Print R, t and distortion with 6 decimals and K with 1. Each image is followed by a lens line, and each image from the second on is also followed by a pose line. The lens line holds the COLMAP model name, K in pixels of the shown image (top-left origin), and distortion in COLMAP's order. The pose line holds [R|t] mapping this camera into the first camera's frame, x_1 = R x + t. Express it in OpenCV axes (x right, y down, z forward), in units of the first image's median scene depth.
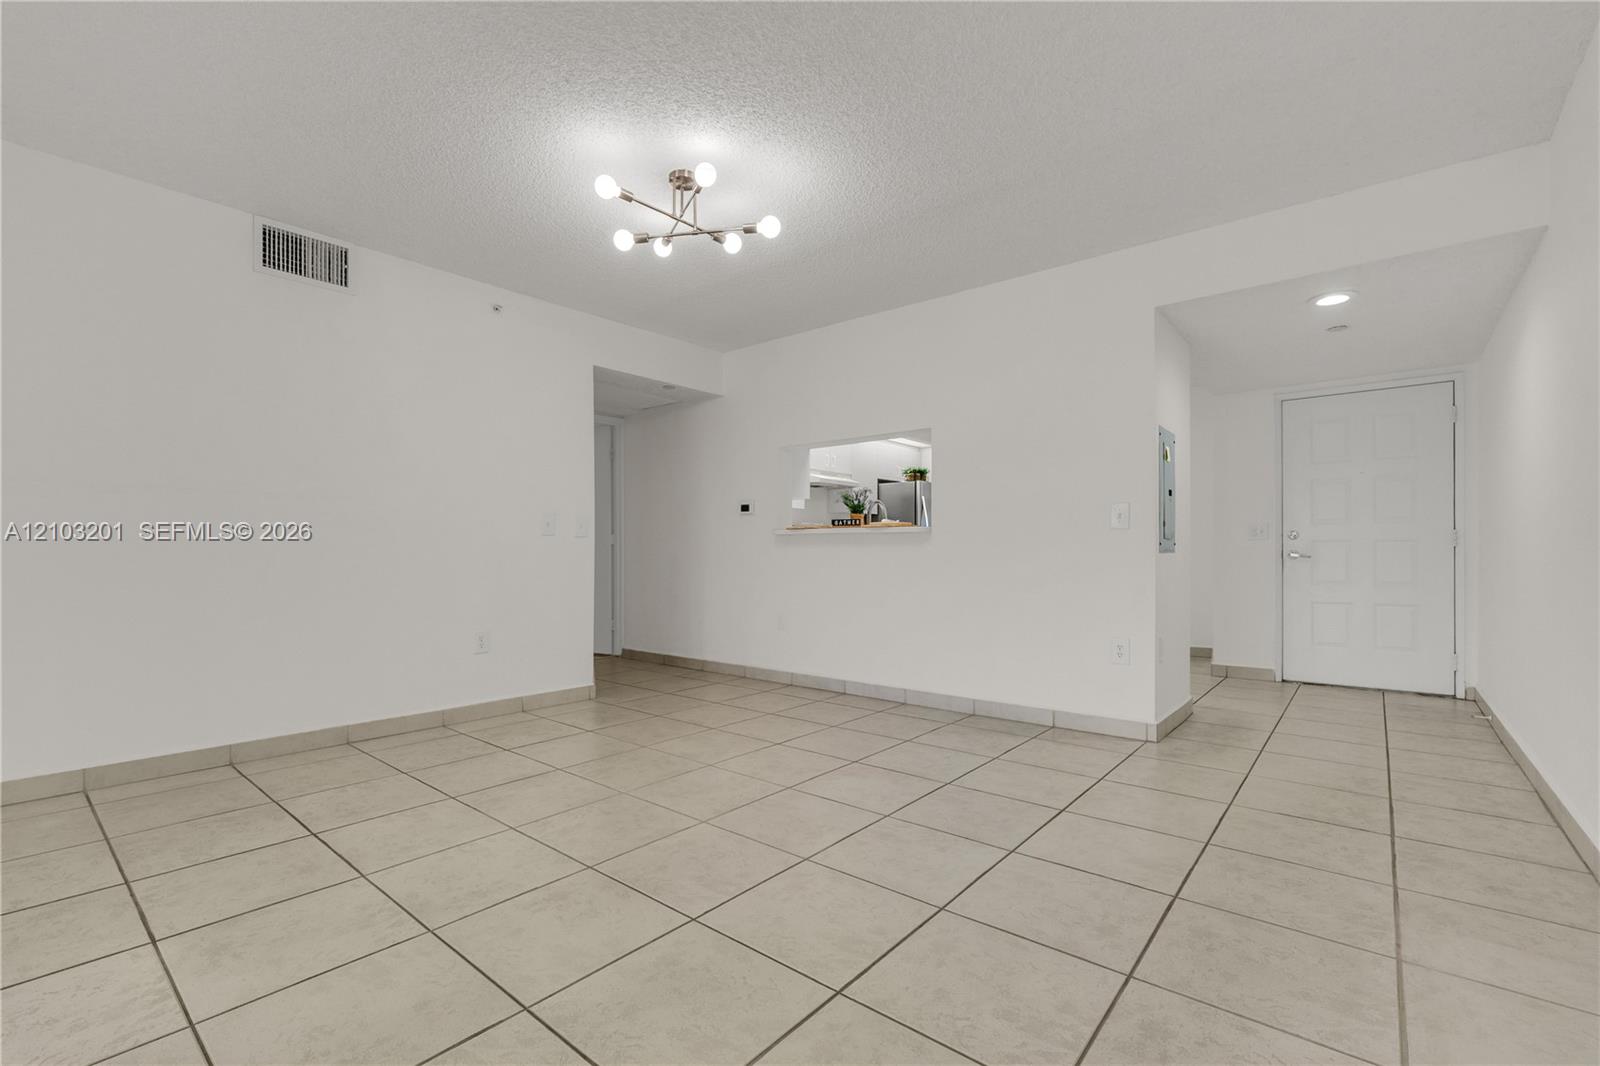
lens RADIAL K [[694.0, 0, 795.9], [0, 694.0, 552.7], [0, 0, 1]] dist [-0.004081, -0.000274]
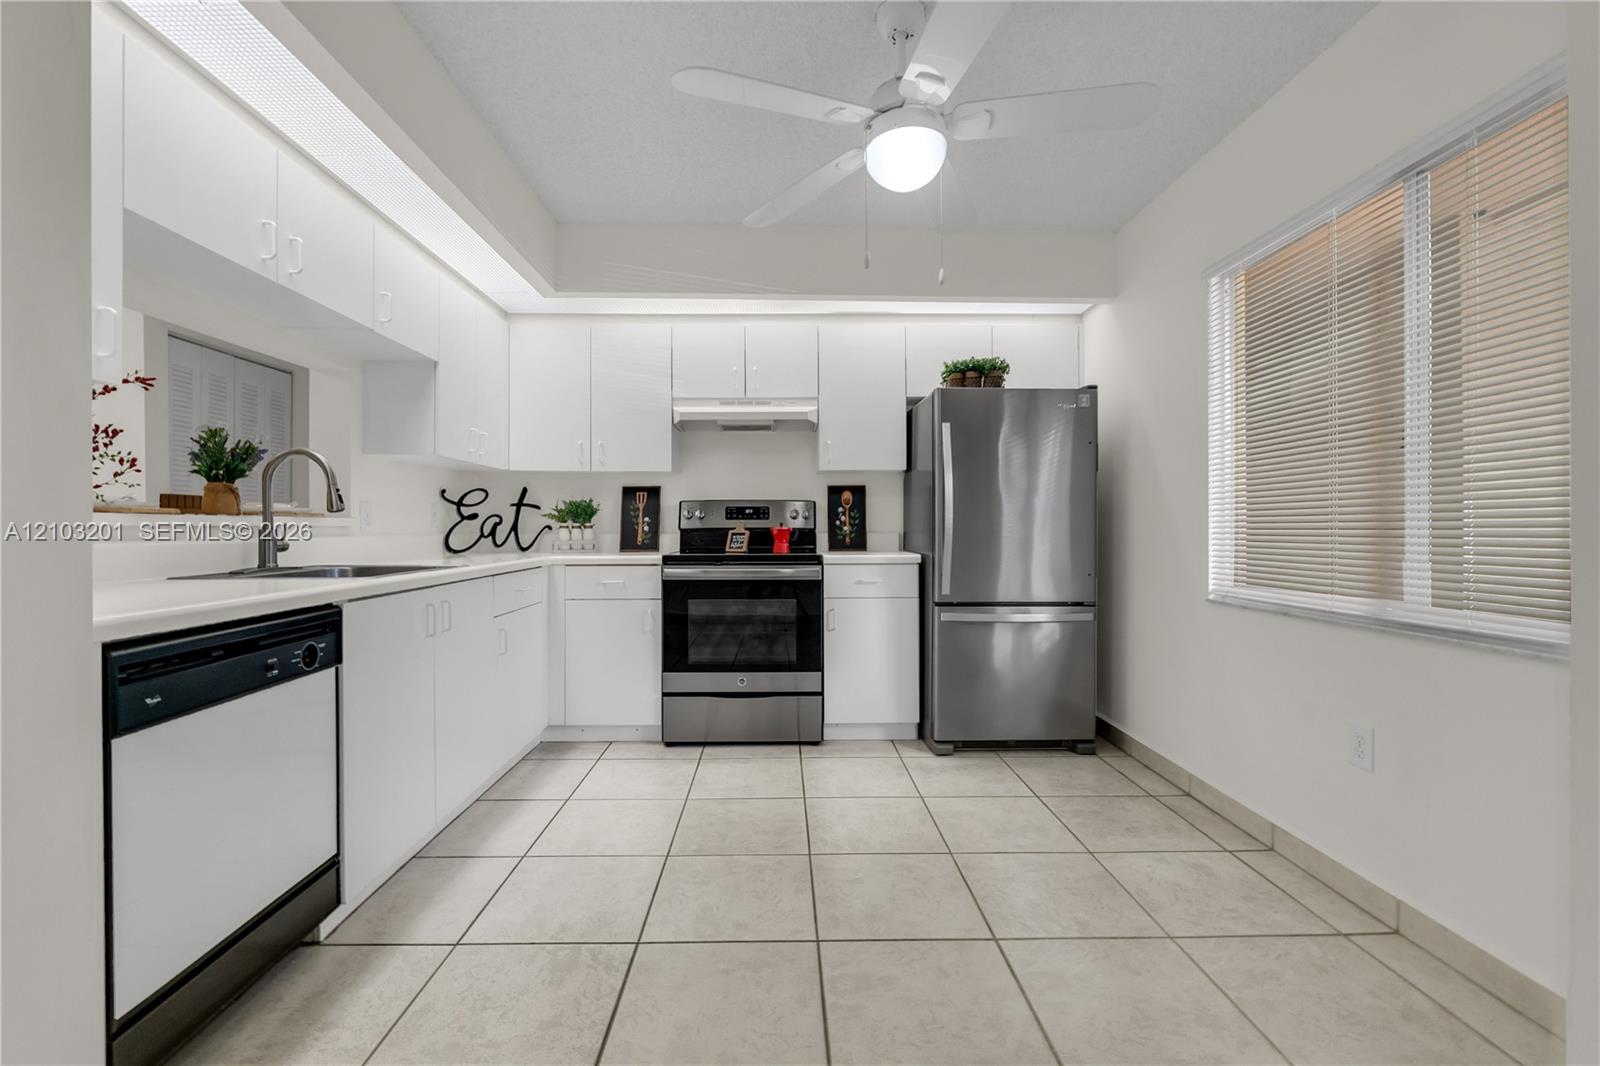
lens RADIAL K [[680.1, 0, 791.0], [0, 680.1, 530.2], [0, 0, 1]] dist [-0.001569, -0.000013]
pose [[0.652710, 0.003021, -0.757602, 0.702452], [0.002989, 0.999974, 0.006563, -0.024852], [0.757602, -0.006548, 0.652684, 1.009850]]
